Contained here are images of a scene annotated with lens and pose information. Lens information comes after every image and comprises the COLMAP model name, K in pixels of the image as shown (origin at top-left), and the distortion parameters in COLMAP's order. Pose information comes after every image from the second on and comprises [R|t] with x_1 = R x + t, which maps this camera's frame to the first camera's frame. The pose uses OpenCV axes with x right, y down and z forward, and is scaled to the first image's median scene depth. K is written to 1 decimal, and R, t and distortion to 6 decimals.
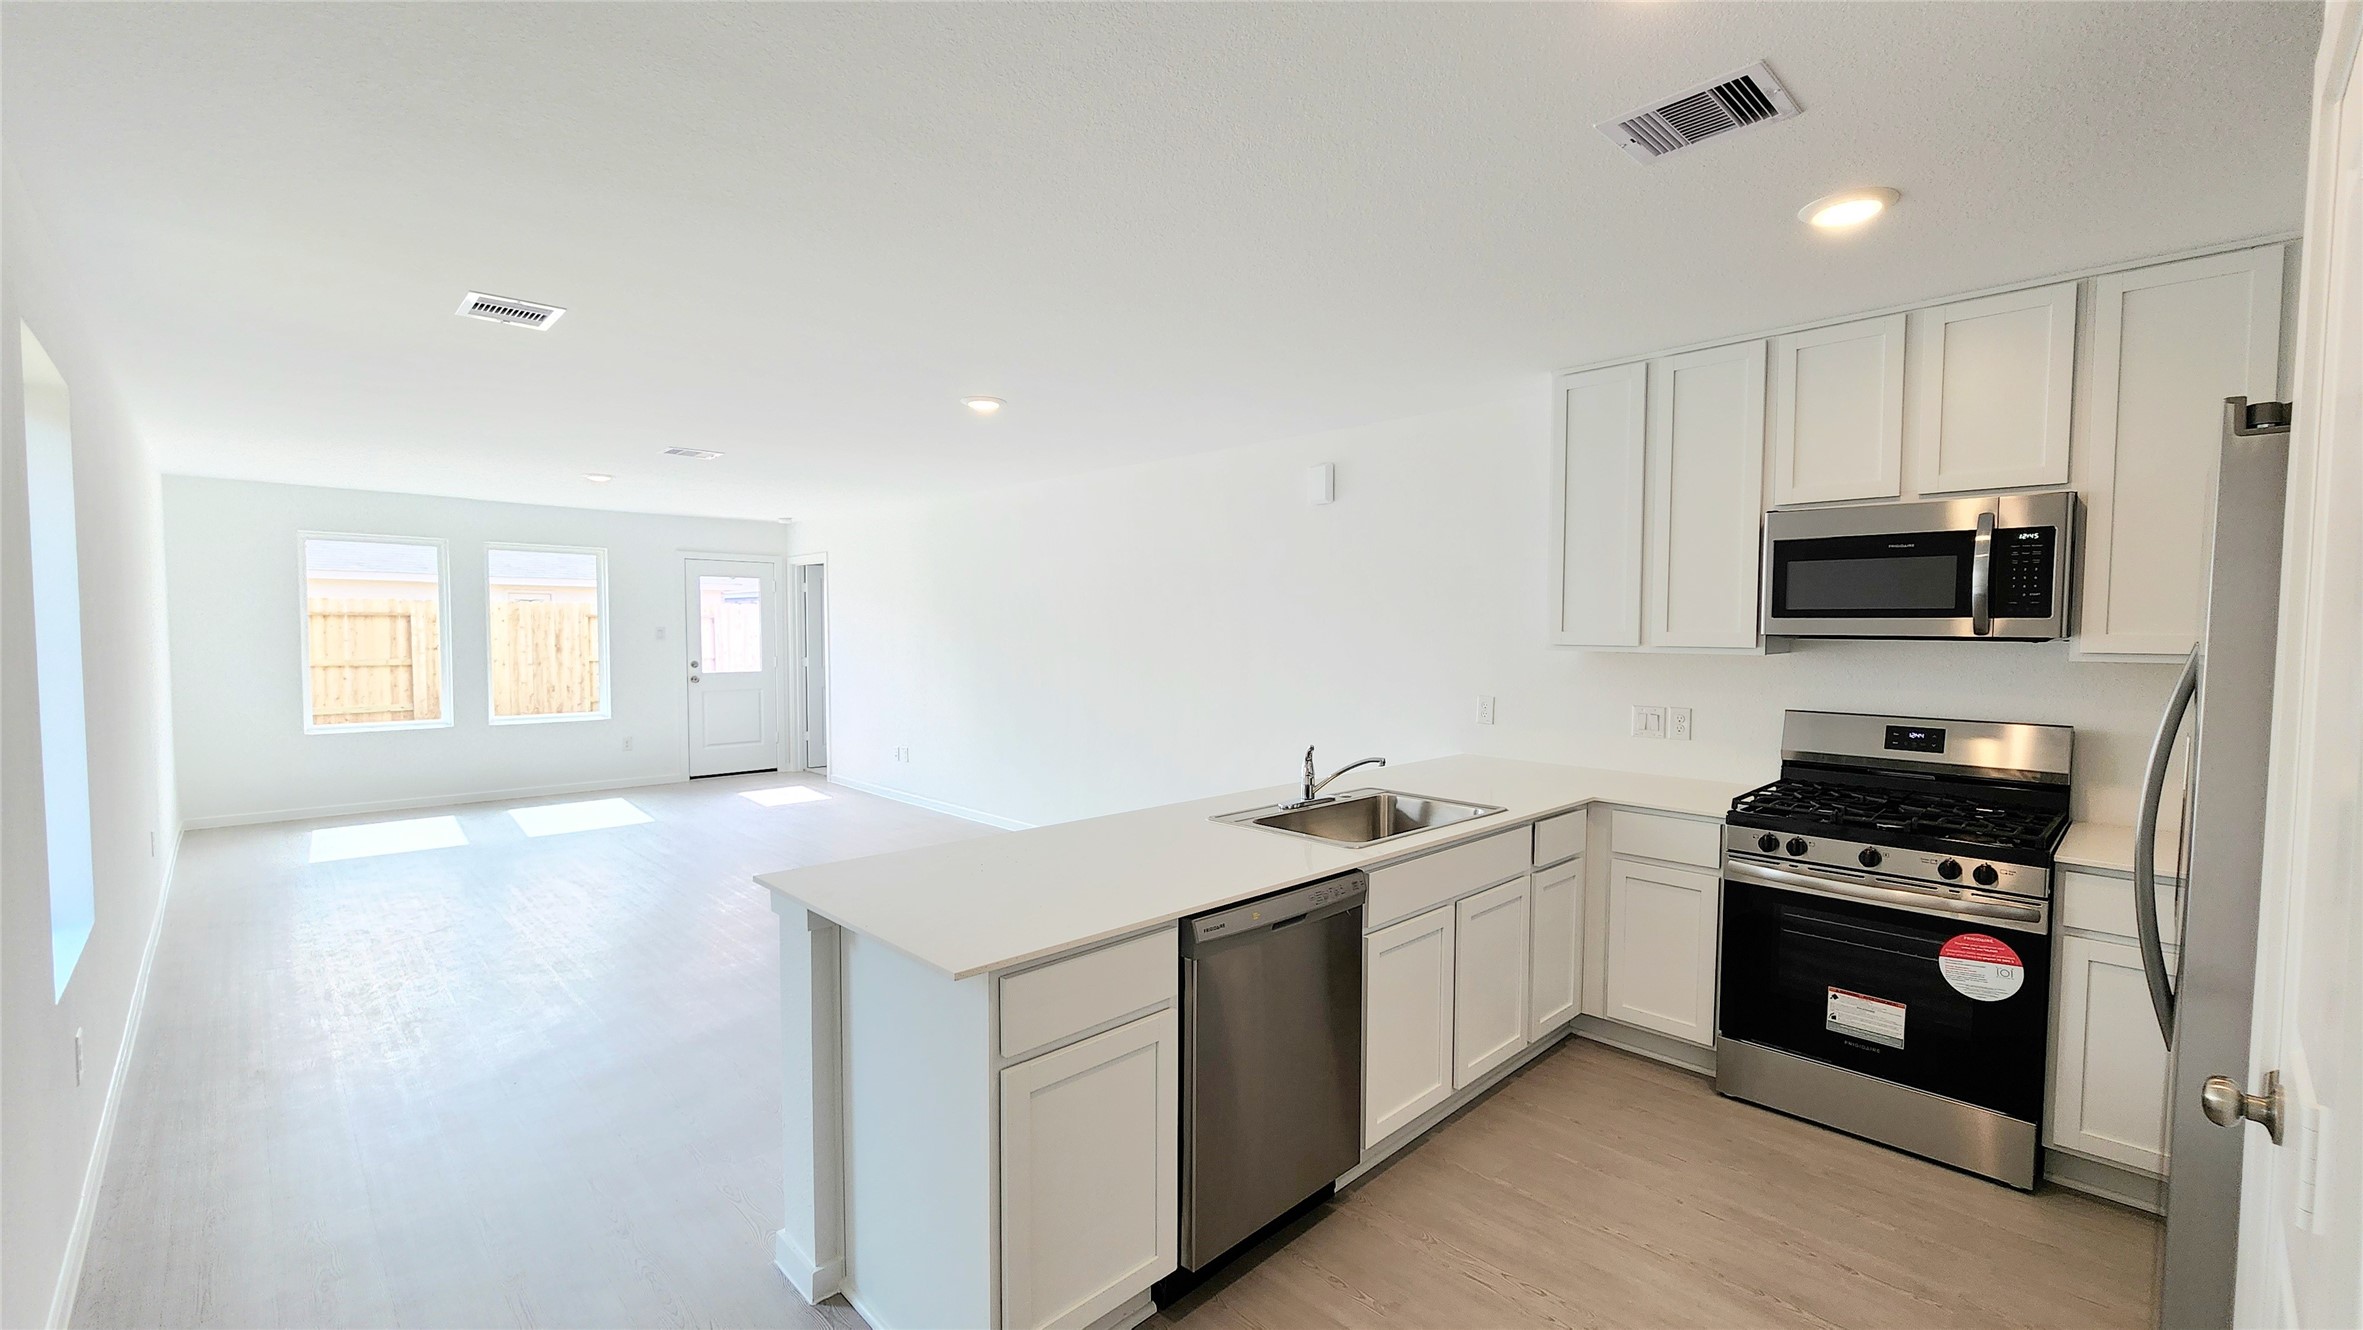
lens RADIAL K [[979.3, 0, 1197.8], [0, 979.3, 673.2], [0, 0, 1]] dist [-0.002460, -0.000098]
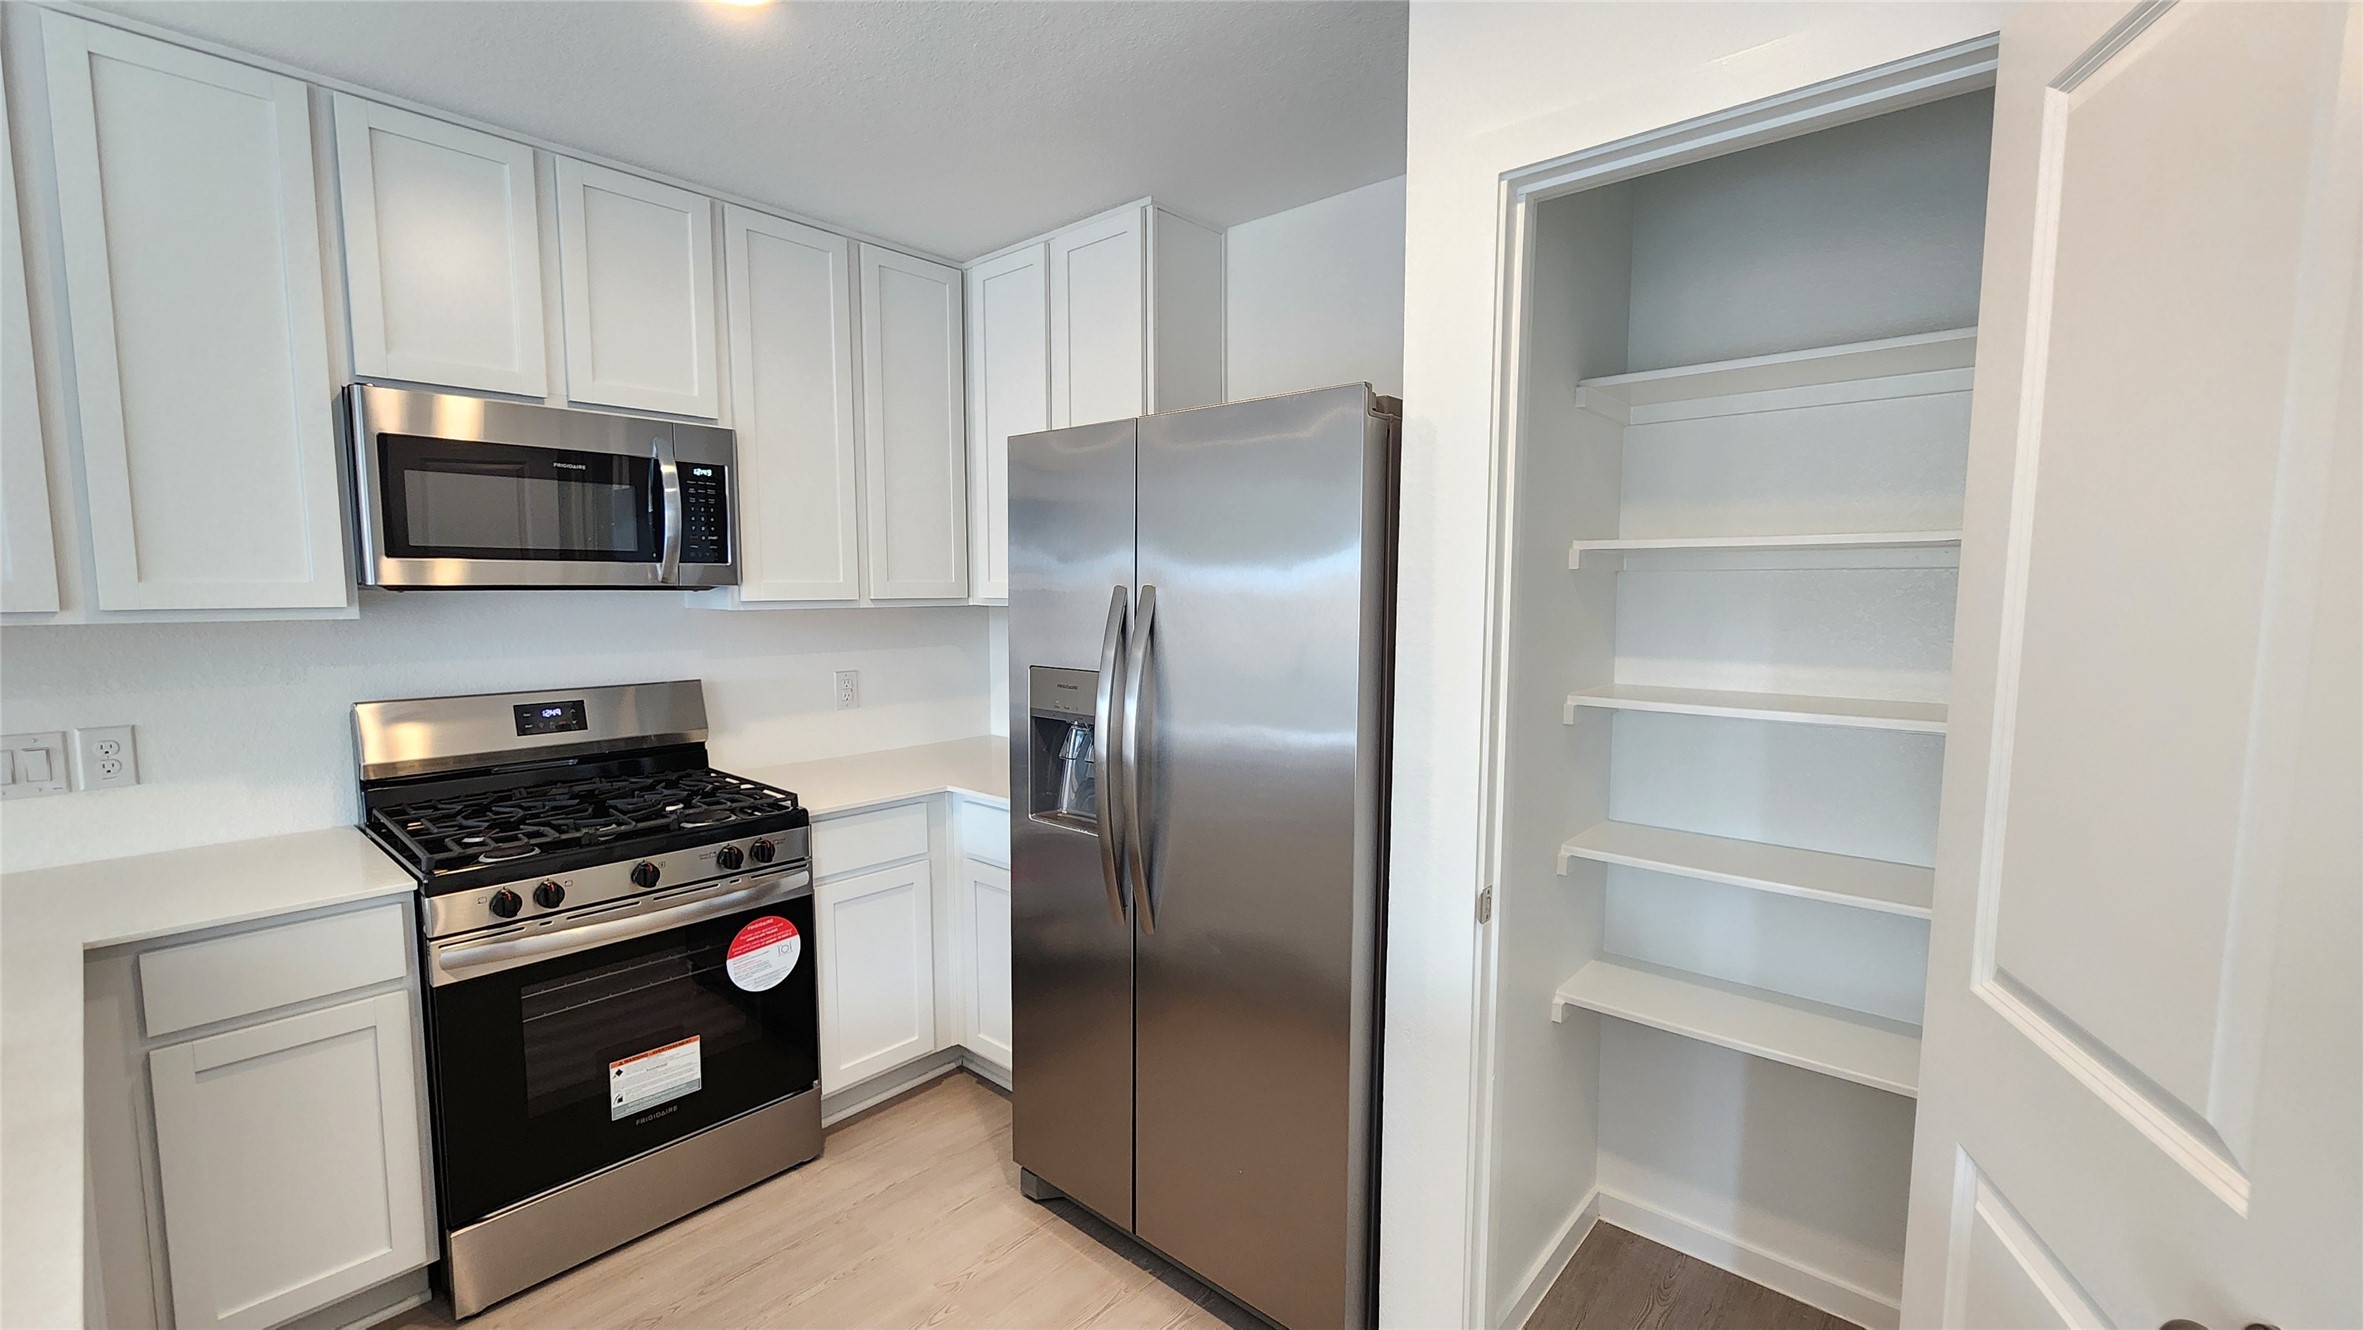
lens RADIAL K [[979.3, 0, 1197.8], [0, 979.3, 673.2], [0, 0, 1]] dist [-0.002460, -0.000098]
pose [[-0.072630, -0.096205, 0.992708, -0.087757], [0.046422, 0.993932, 0.099720, -0.024239], [-0.996278, 0.053326, -0.067723, 0.590104]]
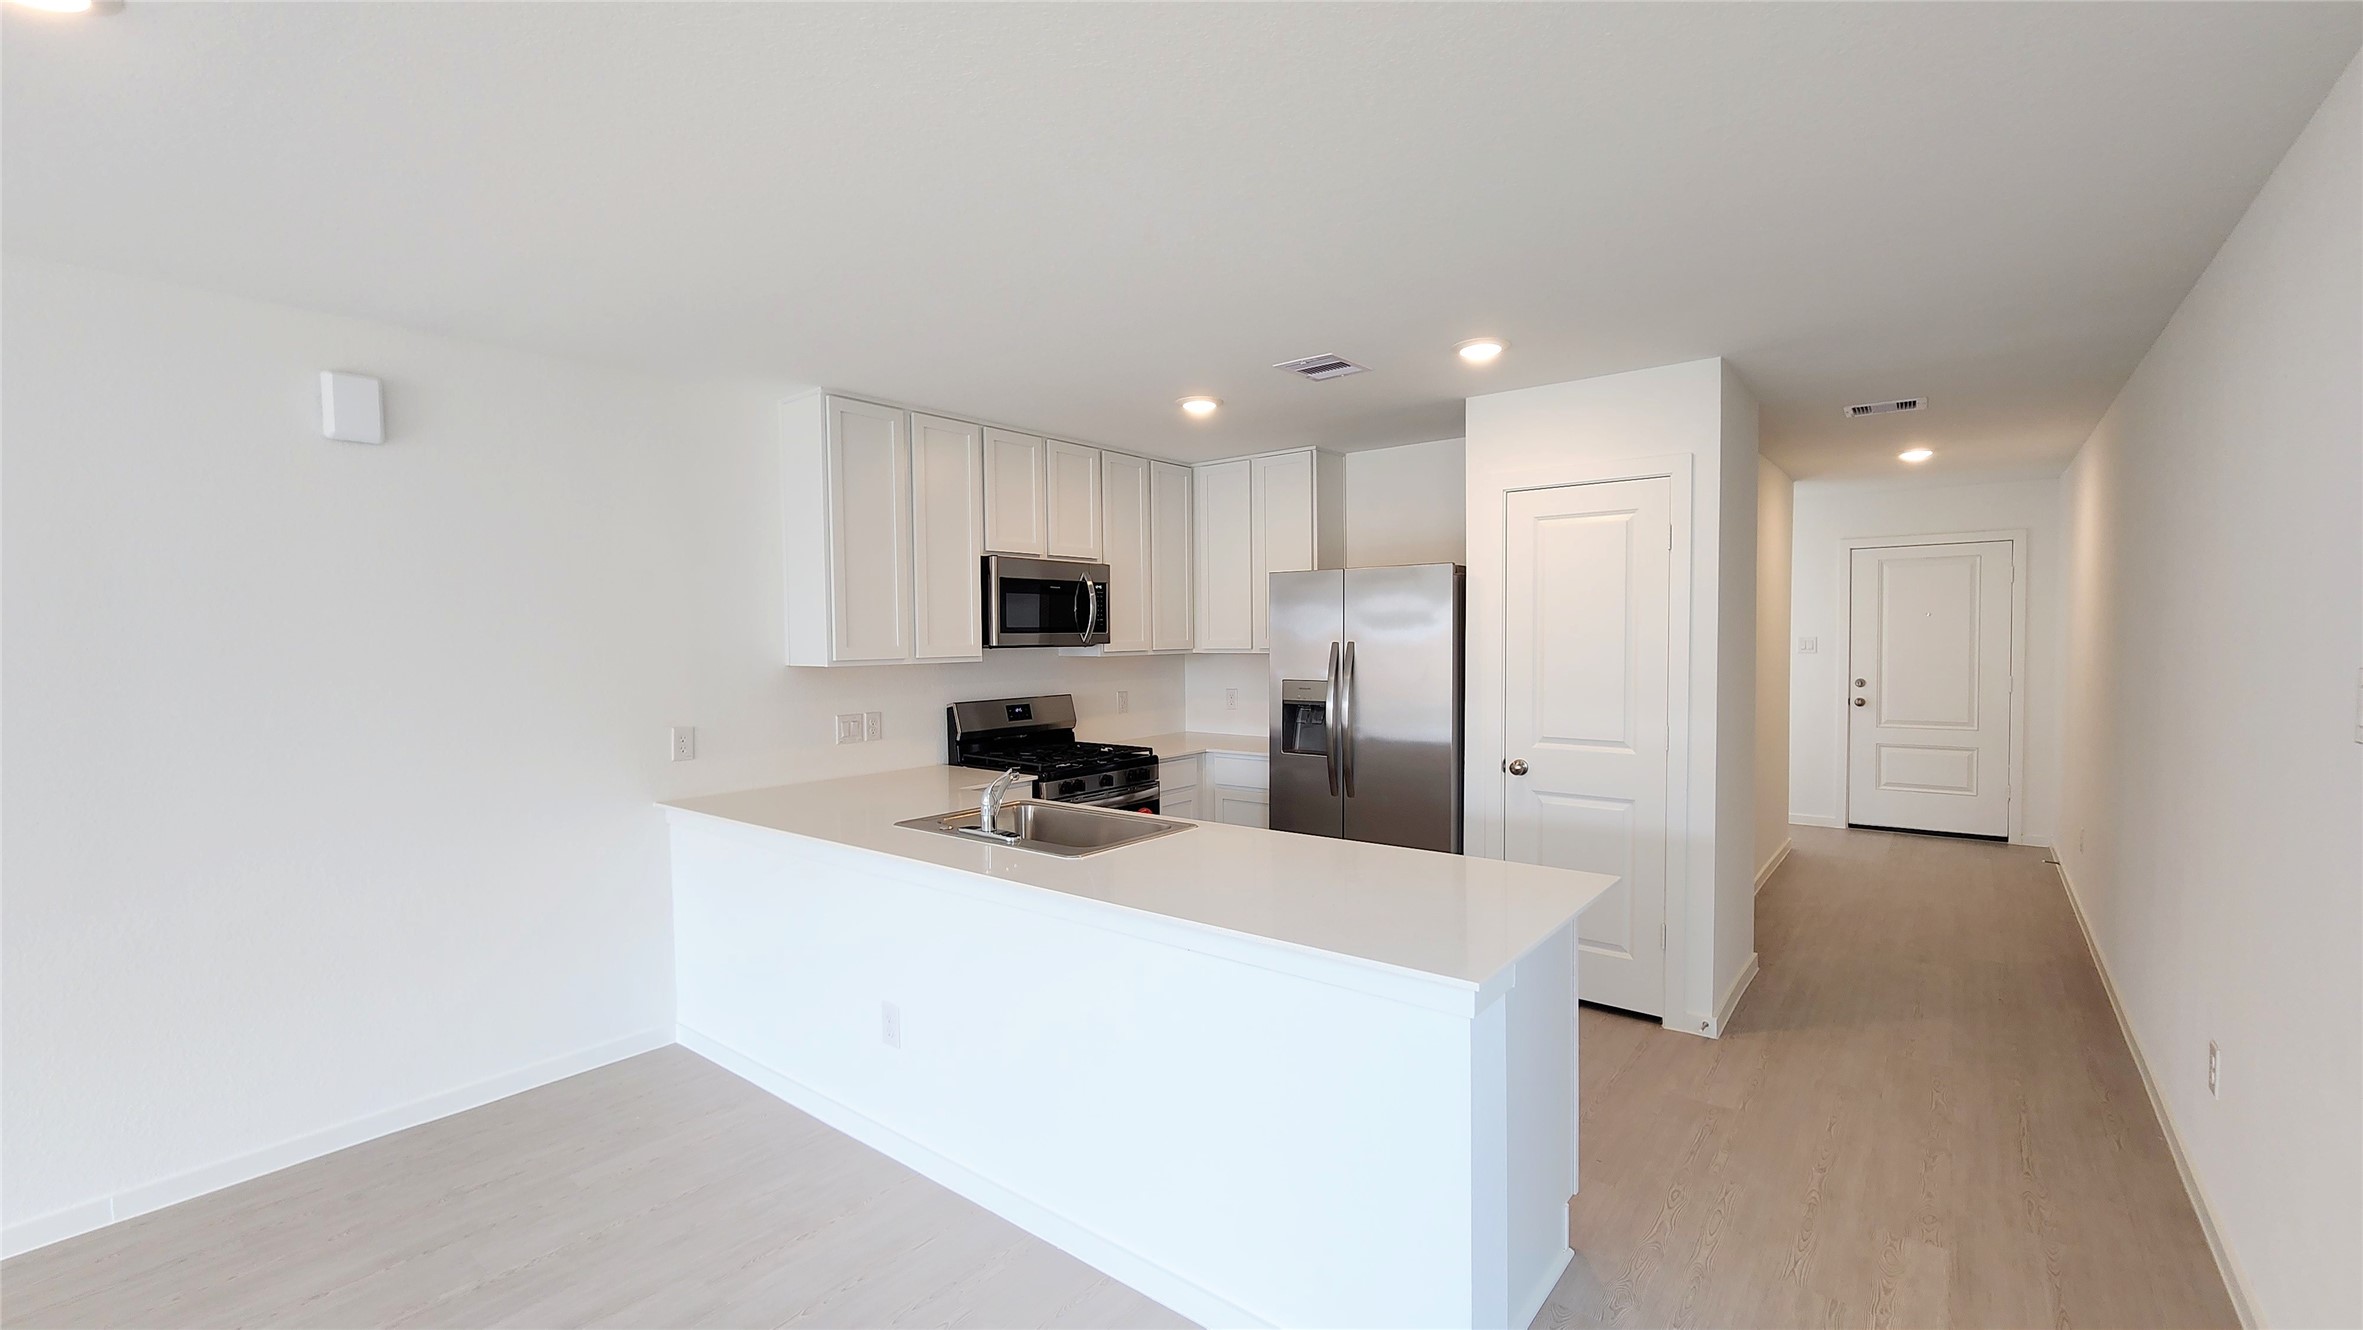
lens RADIAL K [[979.3, 0, 1197.8], [0, 979.3, 673.2], [0, 0, 1]] dist [-0.002460, -0.000098]
pose [[-0.130059, -0.042796, 0.990582, -0.893693], [0.060825, 0.996842, 0.051052, -0.060130], [-0.989639, 0.066892, -0.127045, 1.006304]]
